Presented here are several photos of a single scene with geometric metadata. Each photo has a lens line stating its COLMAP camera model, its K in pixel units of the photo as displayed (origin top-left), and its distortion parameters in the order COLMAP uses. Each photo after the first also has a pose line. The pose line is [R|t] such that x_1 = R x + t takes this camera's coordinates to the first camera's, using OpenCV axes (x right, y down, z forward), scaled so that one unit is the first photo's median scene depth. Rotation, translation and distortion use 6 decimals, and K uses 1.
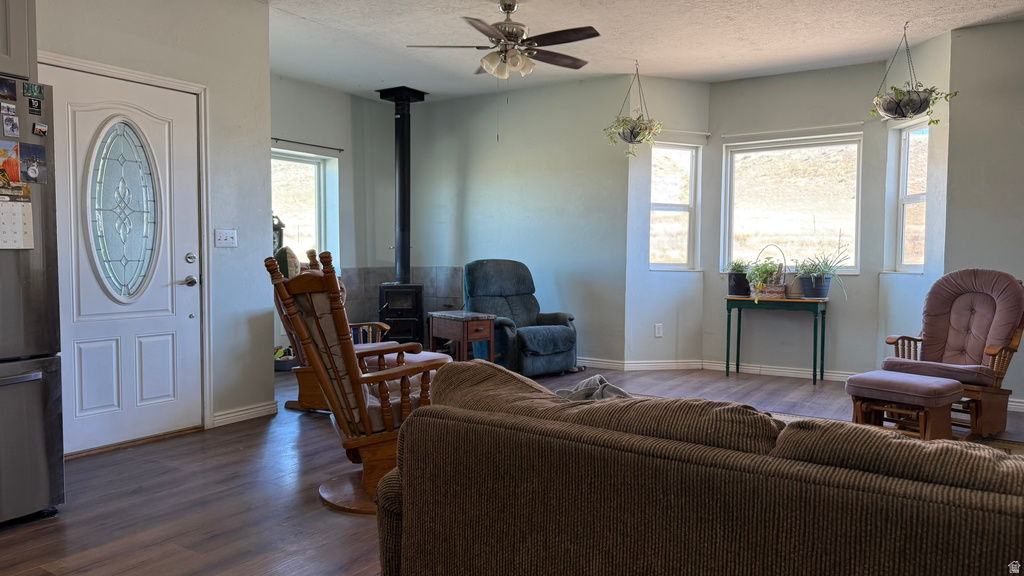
lens RADIAL K [[705.5, 0, 505.5], [0, 705.5, 290.7], [0, 0, 1]] dist [0.069446, -0.103995]
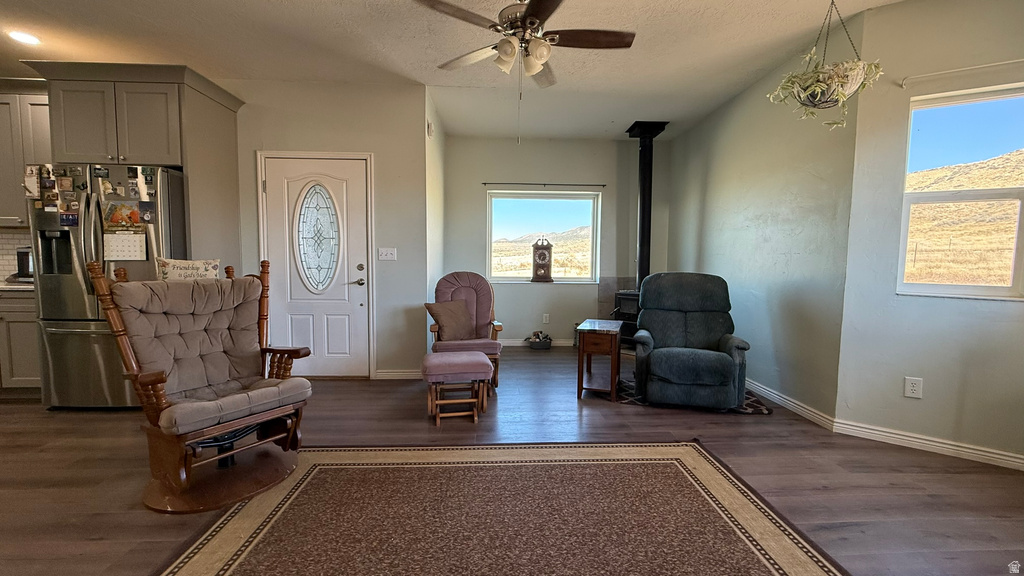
lens RADIAL K [[401.8, 0, 512.0], [0, 401.8, 288.0], [0, 0, 1]] dist [-0.007599, 0.000216]
pose [[0.589627, 0.052066, -0.805996, 0.457800], [-0.050850, 0.998333, 0.027292, -0.041634], [0.806074, 0.024893, 0.591292, 0.759026]]
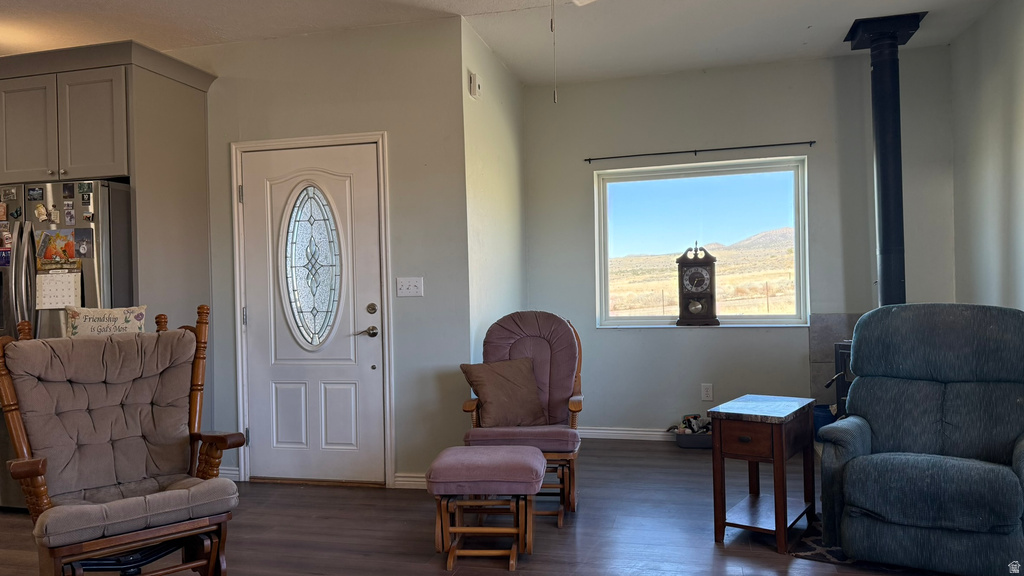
lens RADIAL K [[705.5, 0, 505.5], [0, 705.5, 290.7], [0, 0, 1]] dist [0.069446, -0.103995]
pose [[0.331586, -0.013699, -0.943325, 0.550467], [-0.026744, 0.999356, -0.023914, -0.052586], [0.943046, 0.033157, 0.331006, 0.858270]]
